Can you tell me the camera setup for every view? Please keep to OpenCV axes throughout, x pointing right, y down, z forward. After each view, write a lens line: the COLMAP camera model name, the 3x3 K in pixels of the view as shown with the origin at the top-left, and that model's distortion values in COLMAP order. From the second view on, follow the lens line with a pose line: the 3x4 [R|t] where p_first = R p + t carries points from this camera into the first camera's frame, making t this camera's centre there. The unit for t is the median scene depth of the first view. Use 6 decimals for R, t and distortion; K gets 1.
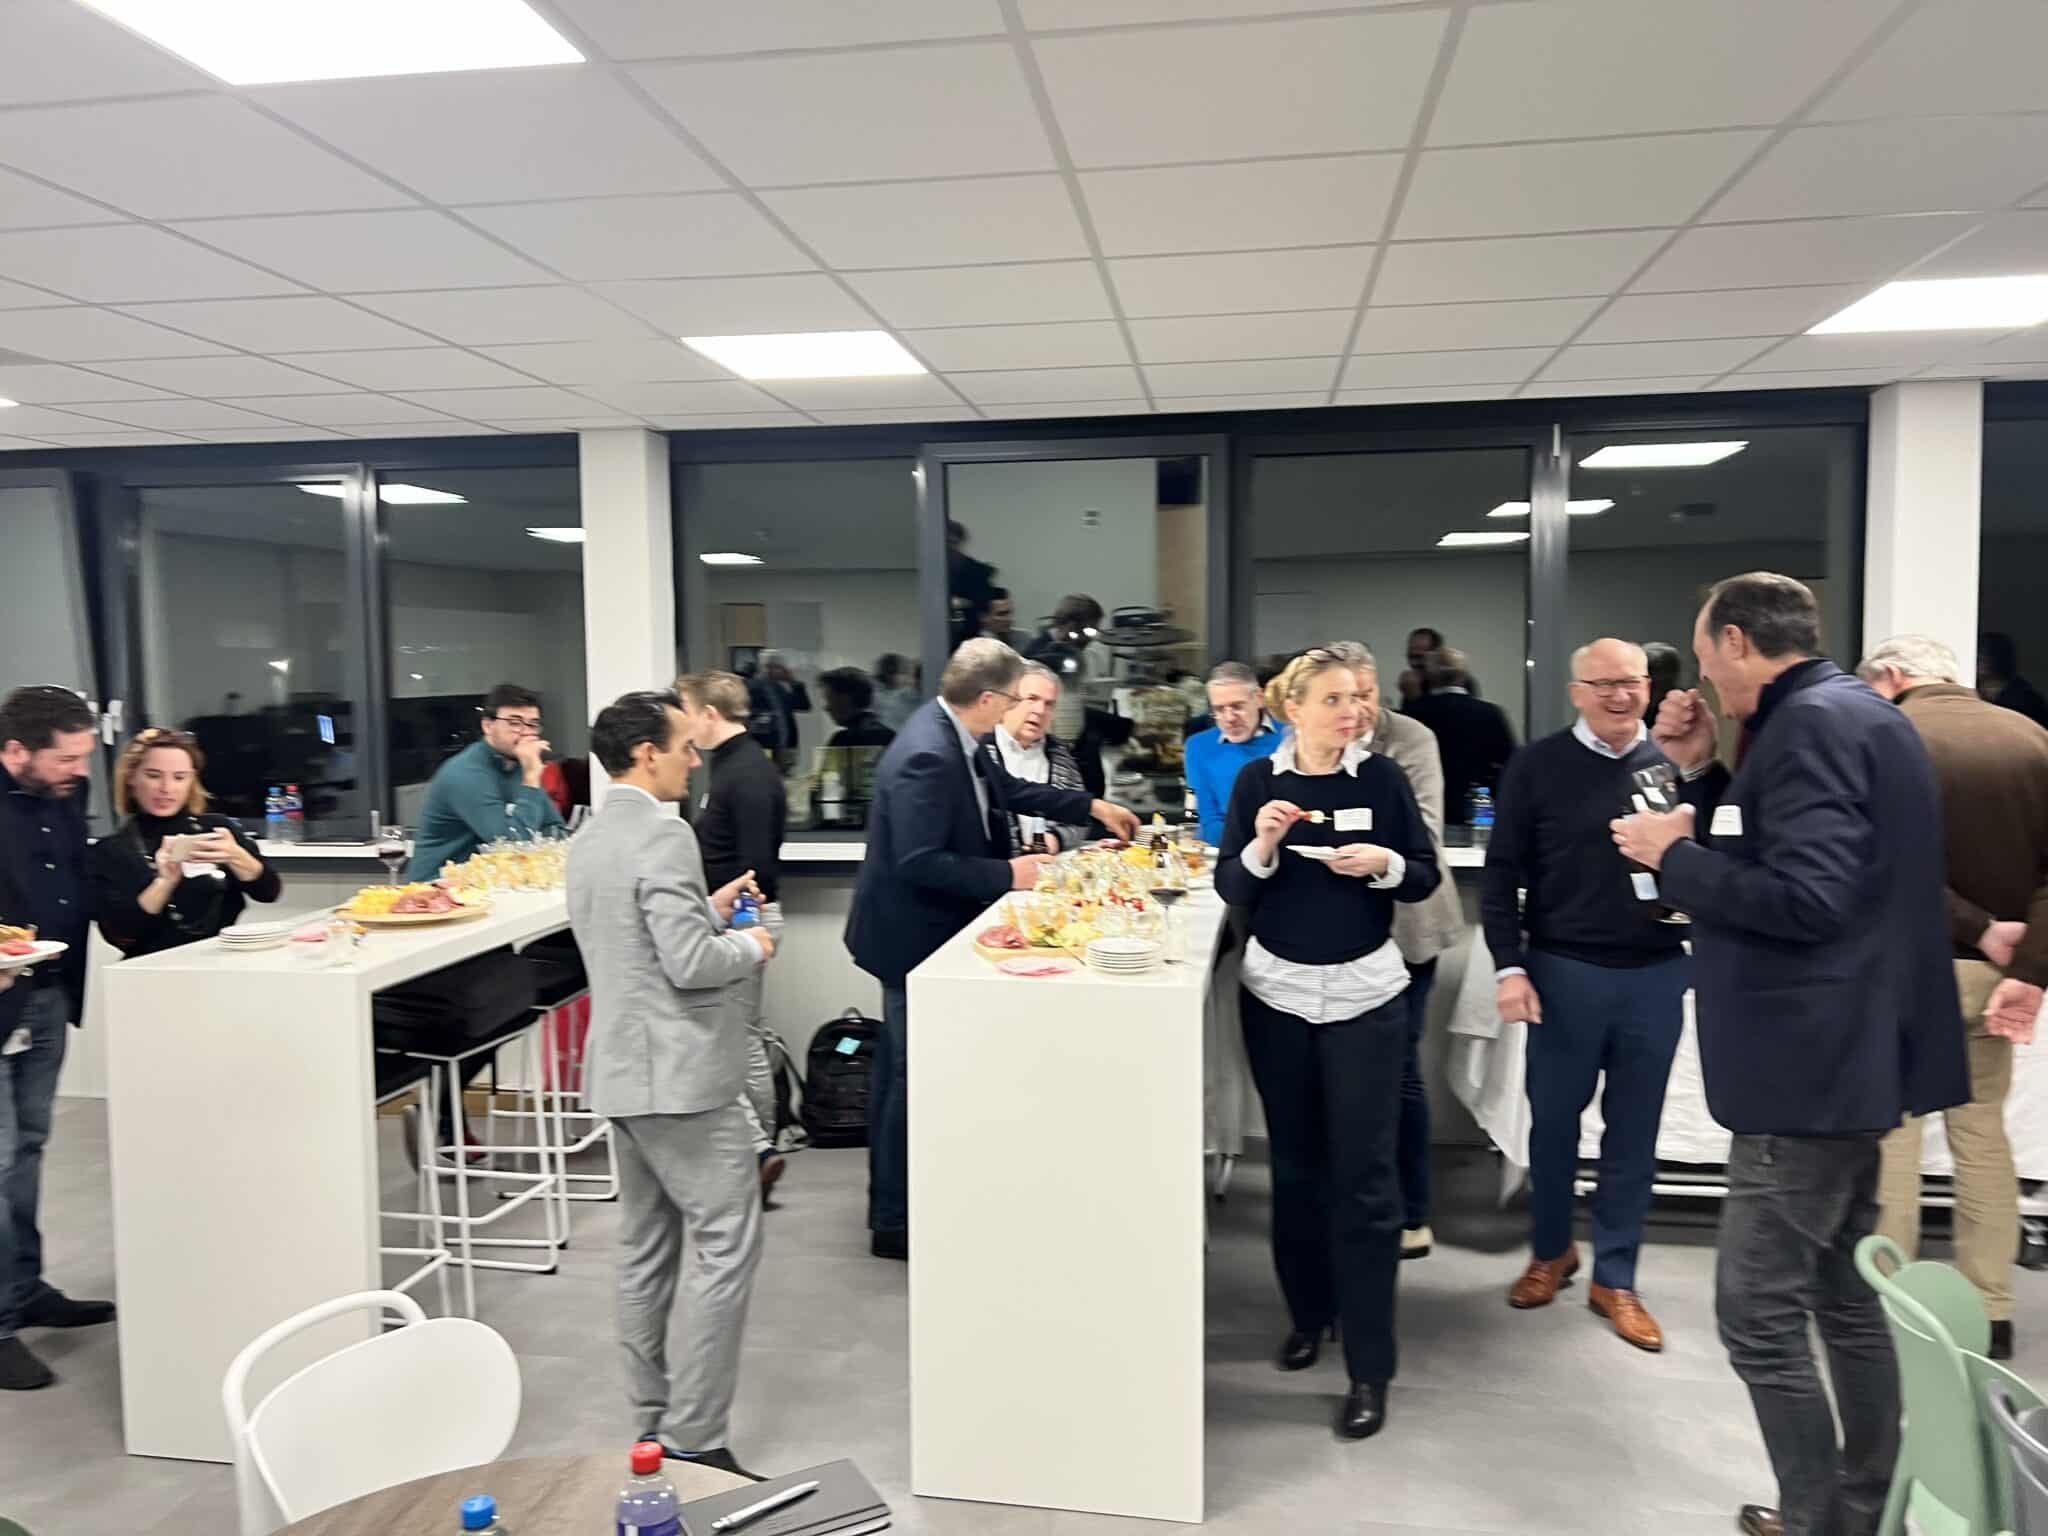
lens RADIAL K [[1544.6, 0, 1023.3], [0, 1544.6, 762.8], [0, 0, 1]] dist [0.023471, -0.000293]
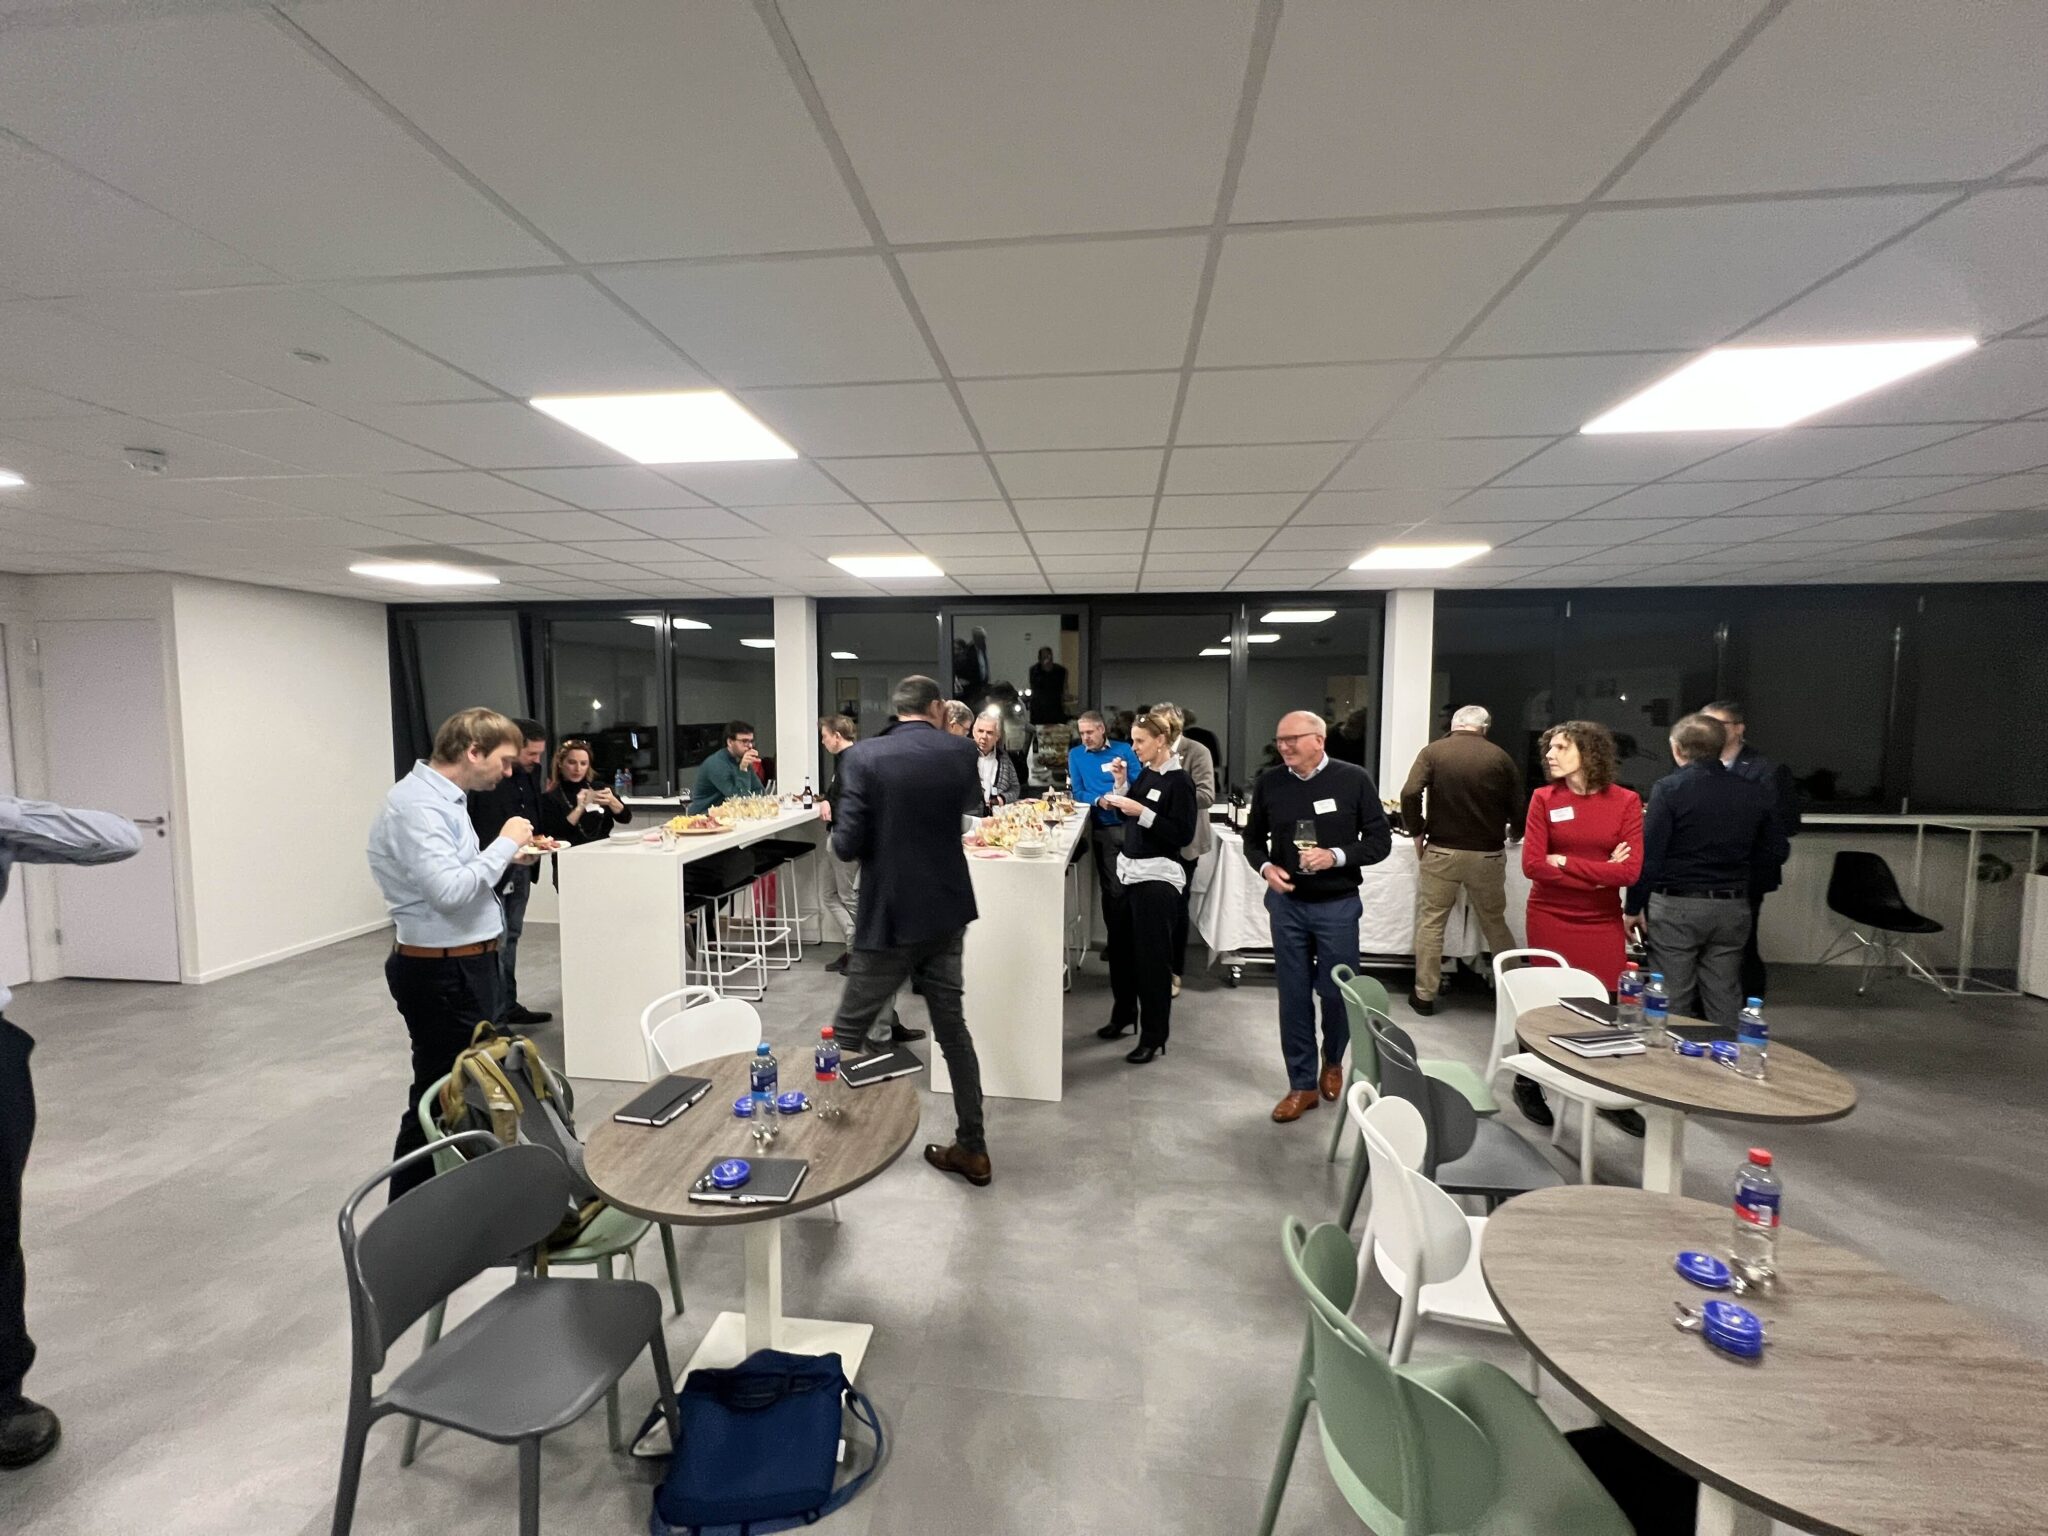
lens RADIAL K [[815.9, 0, 1022.5], [0, 815.9, 767.7], [0, 0, 1]] dist [0.000315, -0.000093]
pose [[0.999298, 0.010696, 0.035896, 0.007515], [-0.010956, 0.999915, 0.007059, 0.000399], [-0.035818, -0.007447, 0.999331, -0.113952]]
